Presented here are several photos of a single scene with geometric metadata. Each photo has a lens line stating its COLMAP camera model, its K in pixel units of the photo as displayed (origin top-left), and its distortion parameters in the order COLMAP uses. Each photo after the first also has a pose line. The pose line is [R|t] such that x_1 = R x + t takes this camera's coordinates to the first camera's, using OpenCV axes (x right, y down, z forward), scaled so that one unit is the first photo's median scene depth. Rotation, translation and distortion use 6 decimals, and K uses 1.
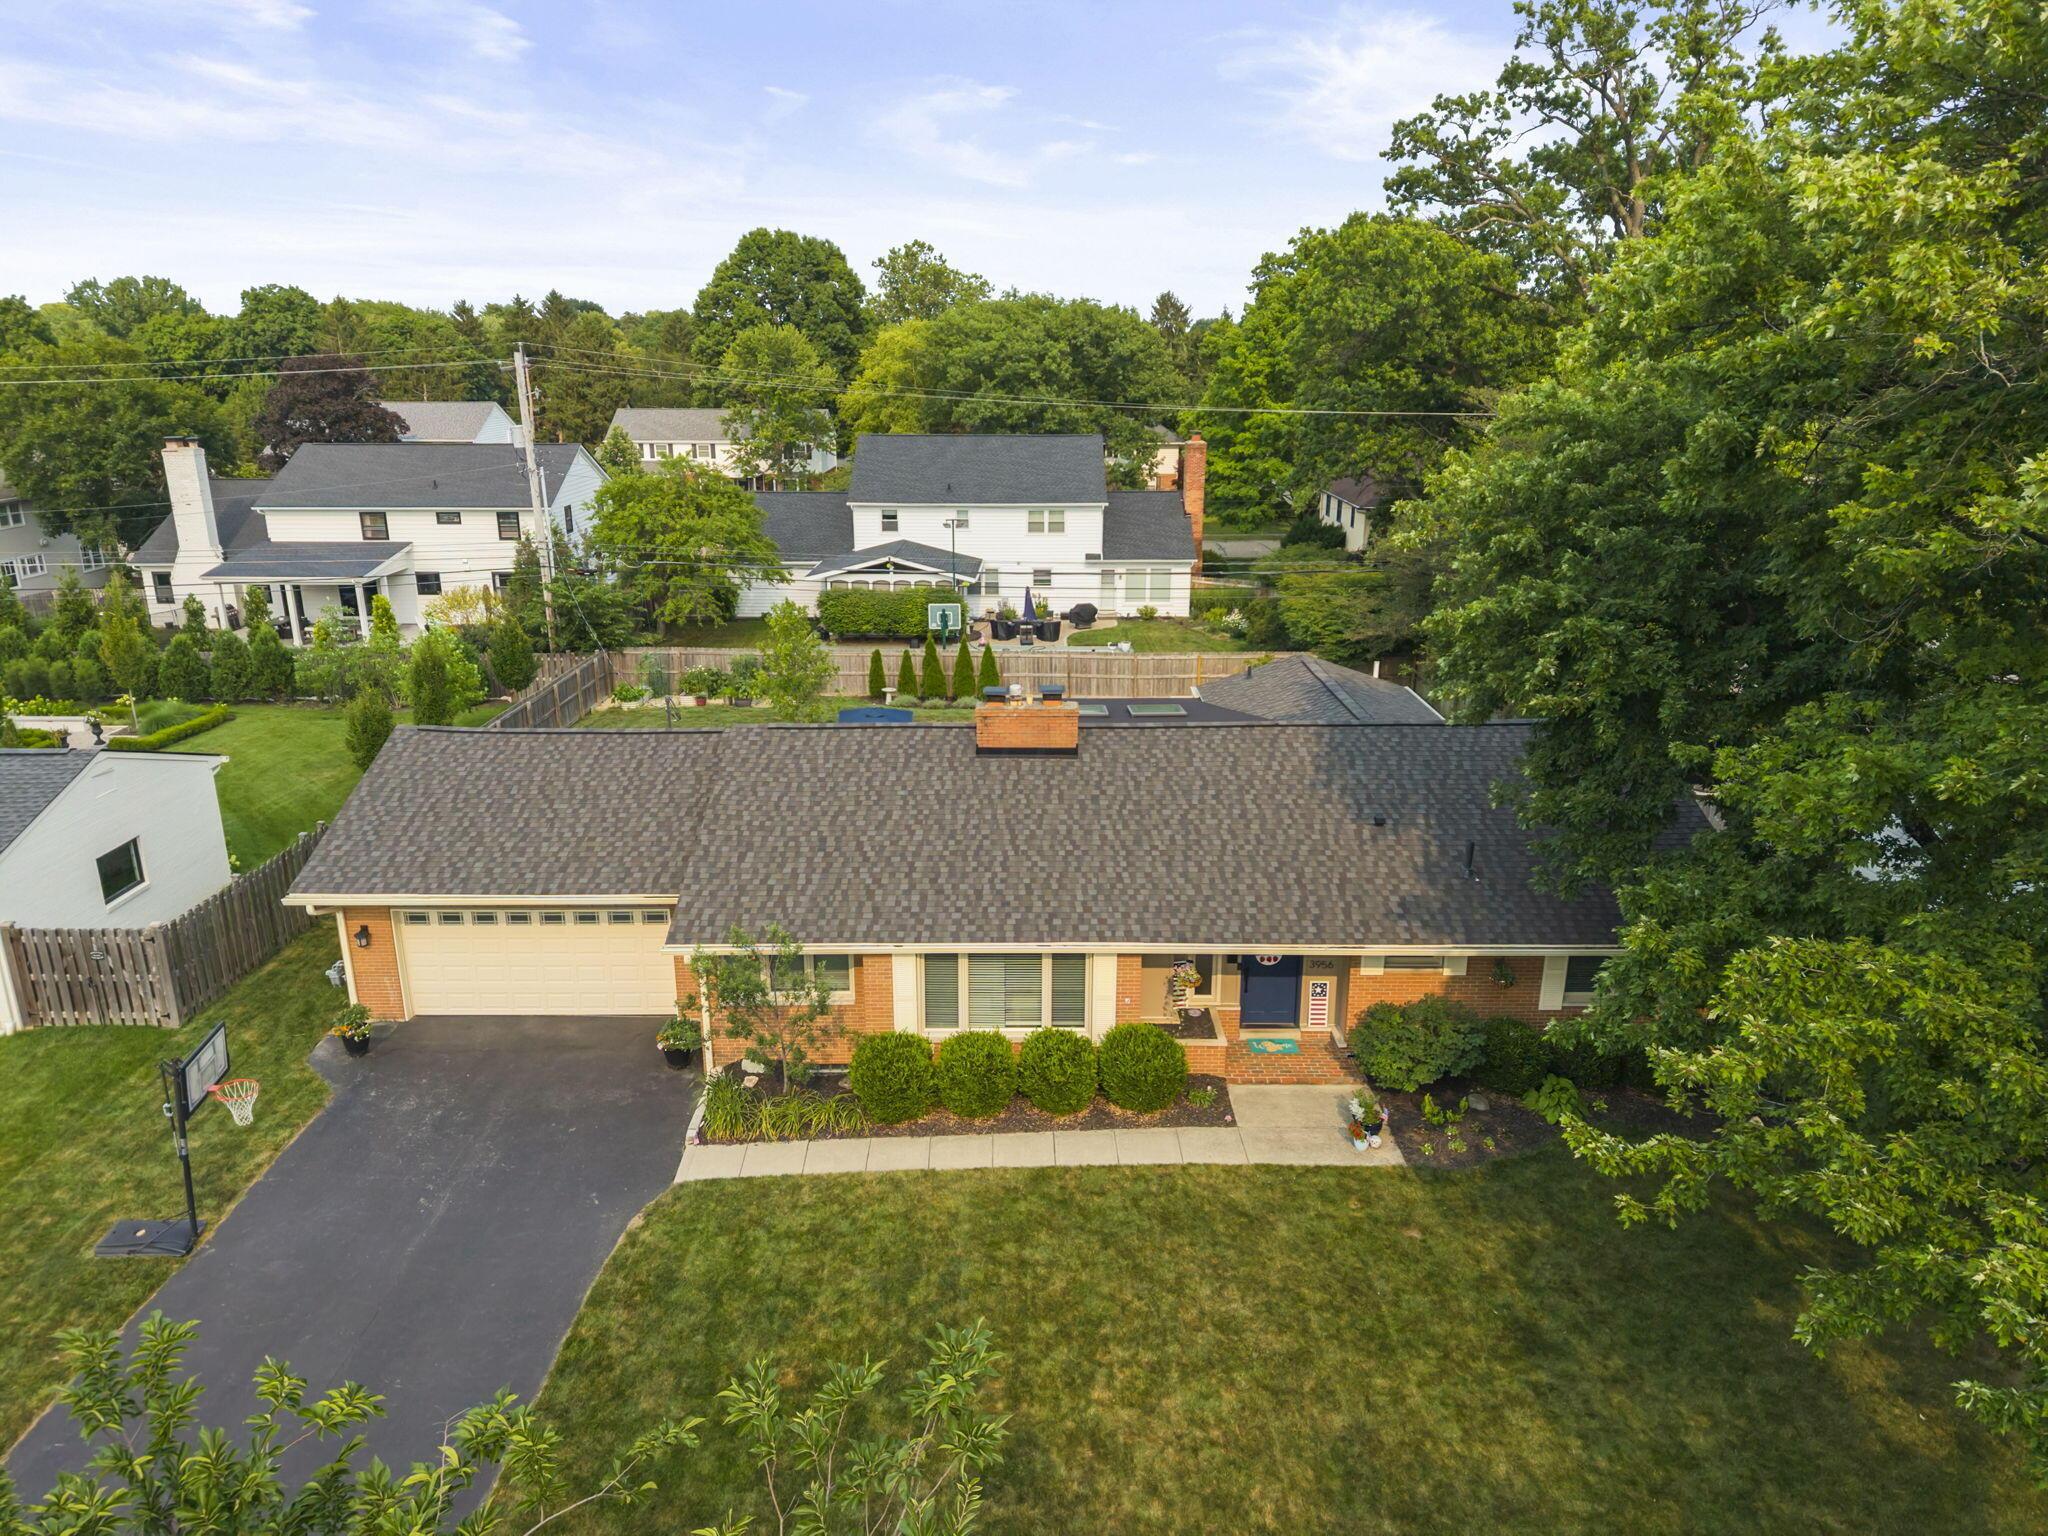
lens RADIAL K [[1387.3, 0, 1027.9], [0, 1387.3, 766.2], [0, 0, 1]] dist [-0.003971, -0.002991]
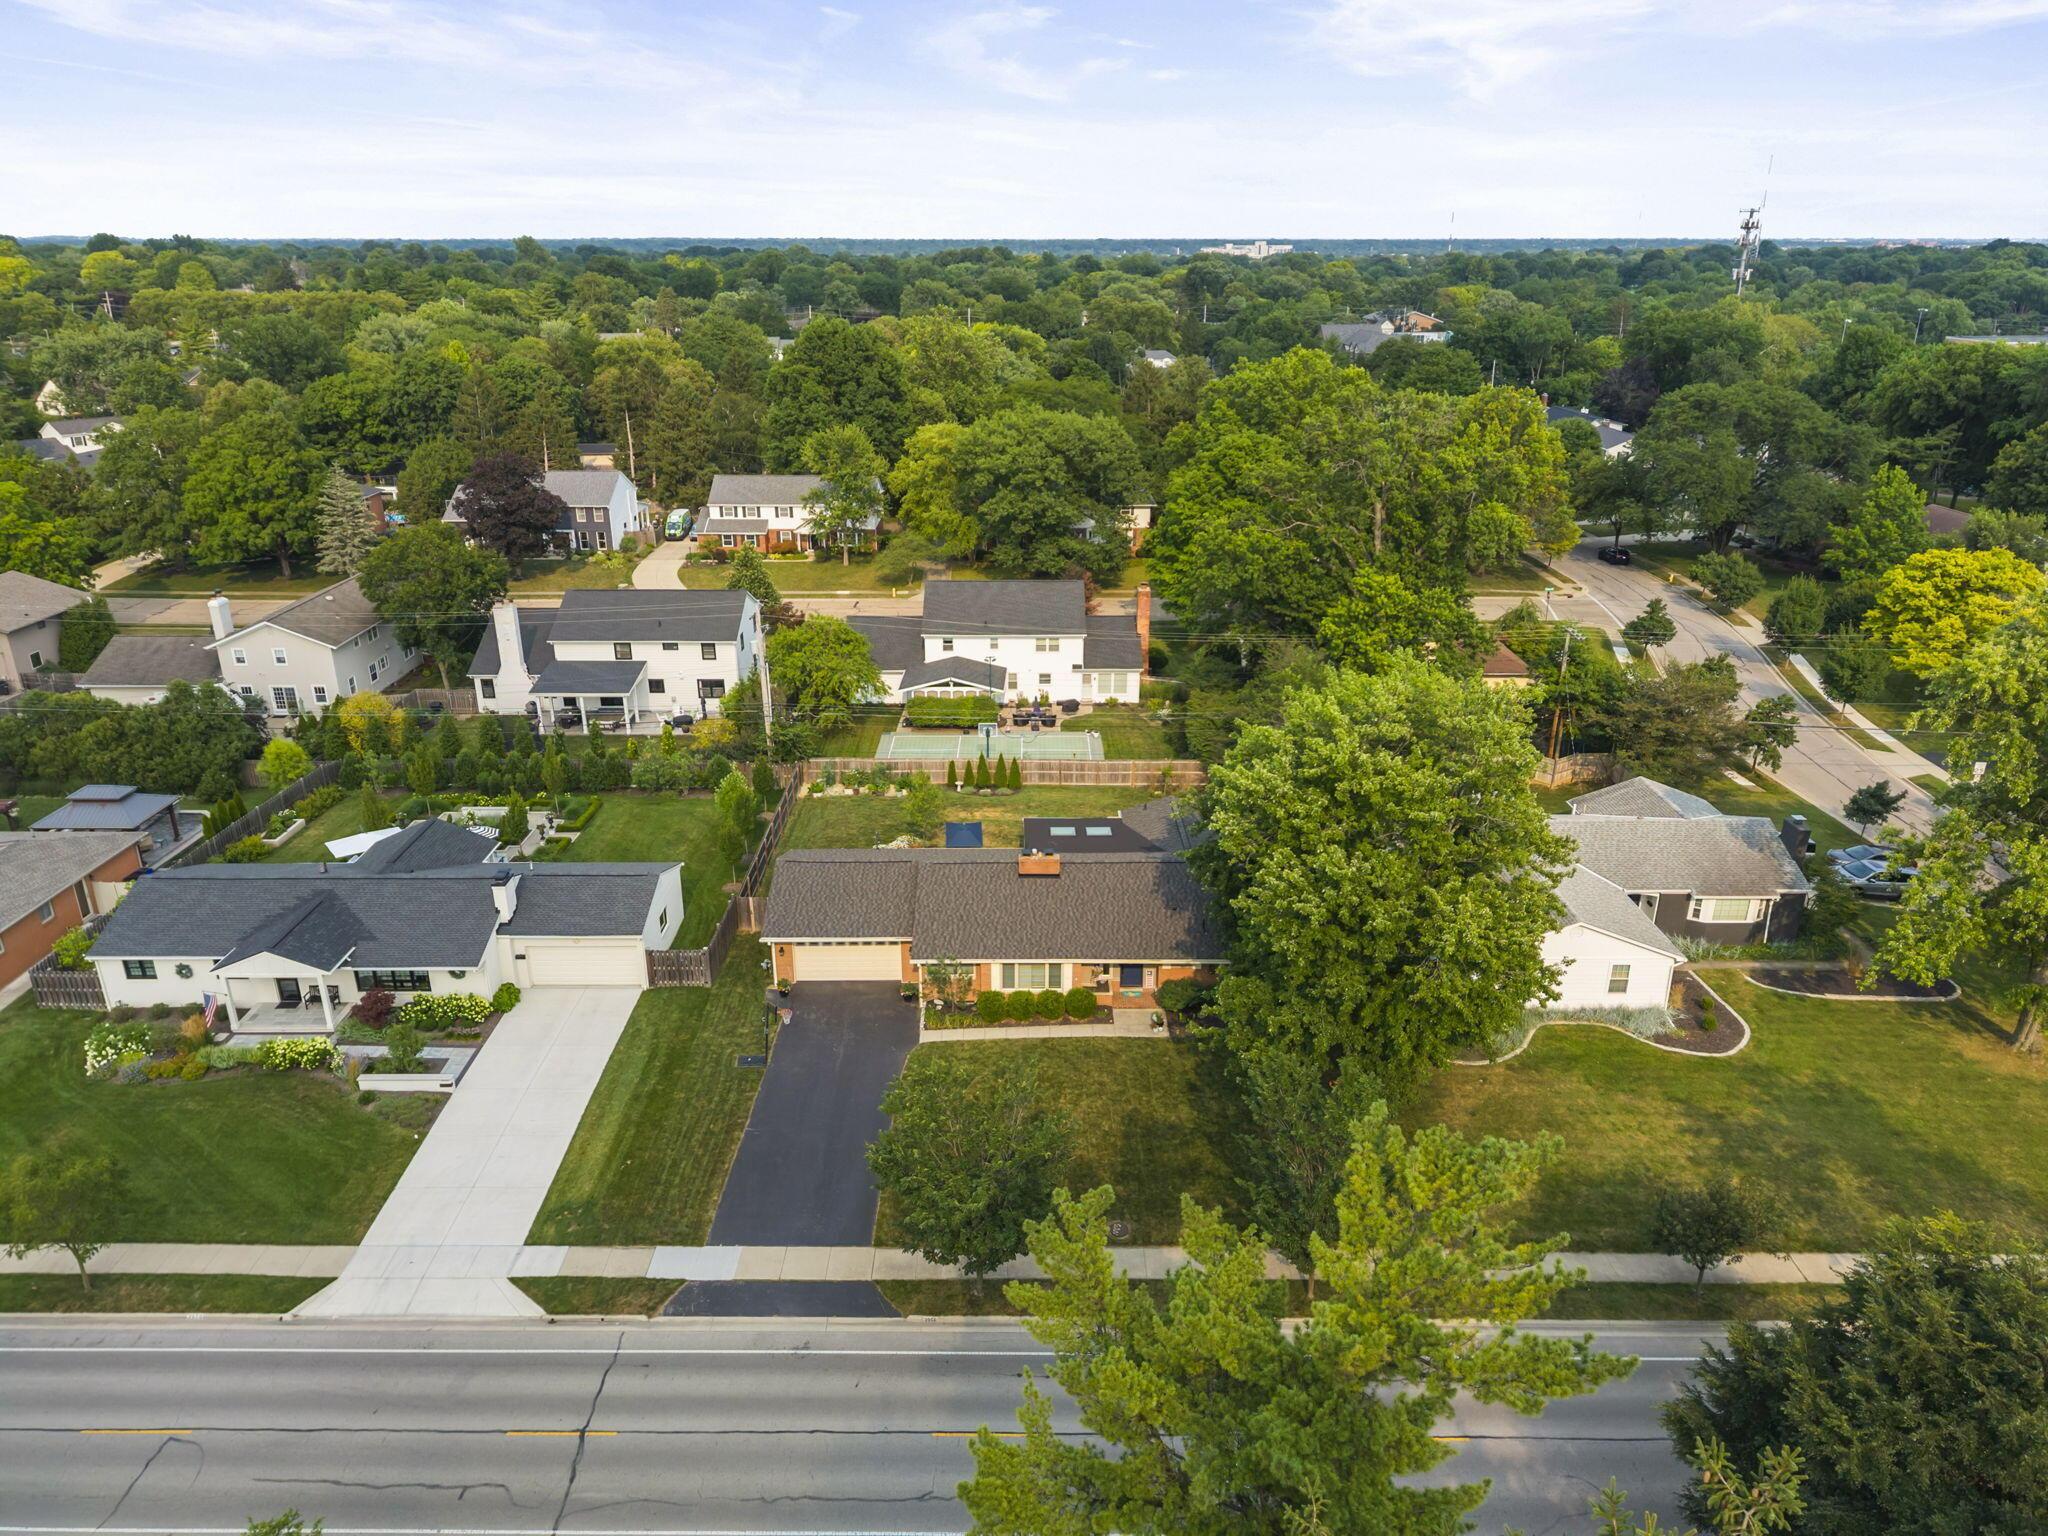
lens RADIAL K [[1402.1, 0, 1019.2], [0, 1402.1, 772.6], [0, 0, 1]] dist [0.003699, 0.000026]
pose [[0.999960, -0.002859, -0.008471, -0.007629], [0.003511, 0.996949, 0.077973, -0.205829], [0.008222, -0.077999, 0.996920, -0.786256]]
